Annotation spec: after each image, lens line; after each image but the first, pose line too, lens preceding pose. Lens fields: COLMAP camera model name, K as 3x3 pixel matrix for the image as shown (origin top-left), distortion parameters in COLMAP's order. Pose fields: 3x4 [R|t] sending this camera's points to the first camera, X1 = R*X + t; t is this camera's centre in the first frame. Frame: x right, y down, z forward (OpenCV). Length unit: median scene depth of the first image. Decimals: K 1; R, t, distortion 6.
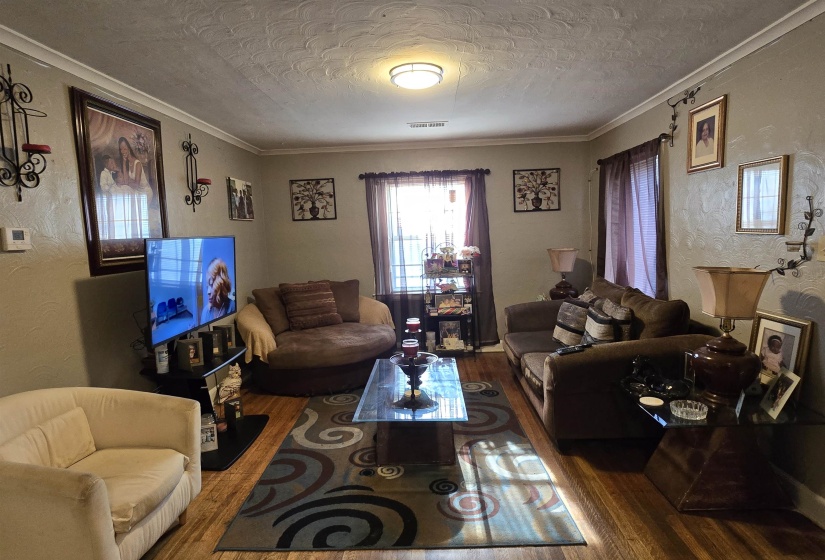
lens RADIAL K [[445.6, 0, 410.7], [0, 445.6, 270.7], [0, 0, 1]] dist [0.001701, 0.001161]
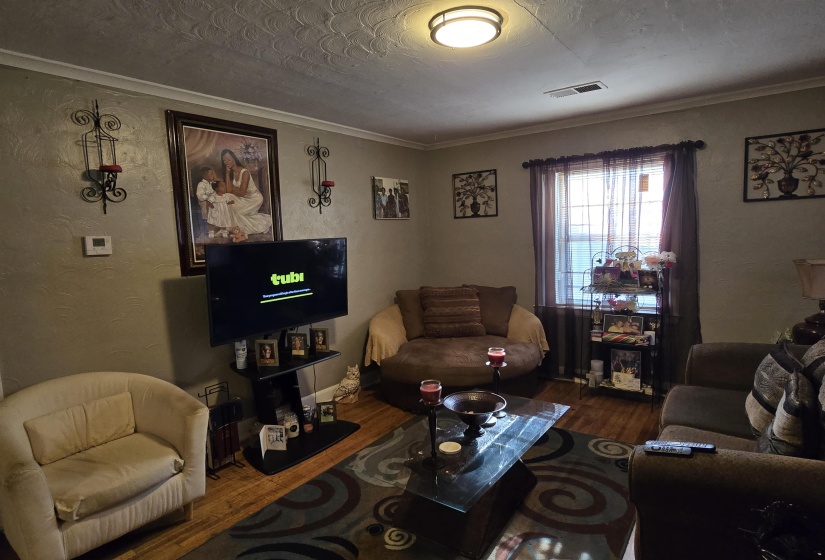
lens RADIAL K [[455.3, 0, 409.3], [0, 455.3, 278.2], [0, 0, 1]] dist [-0.002283, 0.000618]
pose [[0.839941, 0.058982, -0.539462, 0.197875], [-0.041615, 0.998149, 0.044337, -0.028785], [0.541079, -0.014791, 0.840842, 0.166767]]
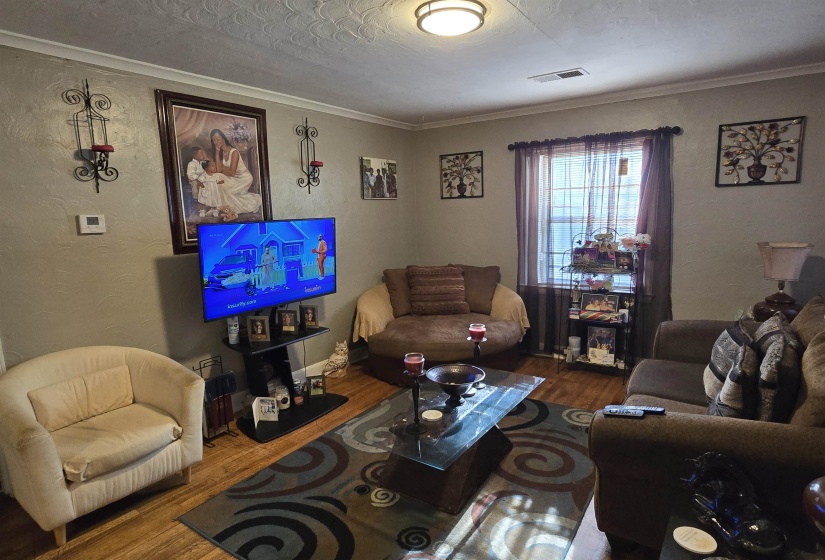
lens RADIAL K [[456.1, 0, 412.5], [0, 456.1, 280.0], [0, 0, 1]] dist [-0.001935, 0.000497]
pose [[0.856313, 0.090185, -0.508523, 0.215122], [-0.049607, 0.994446, 0.092828, -0.030975], [0.514070, -0.054264, 0.856030, 0.145352]]
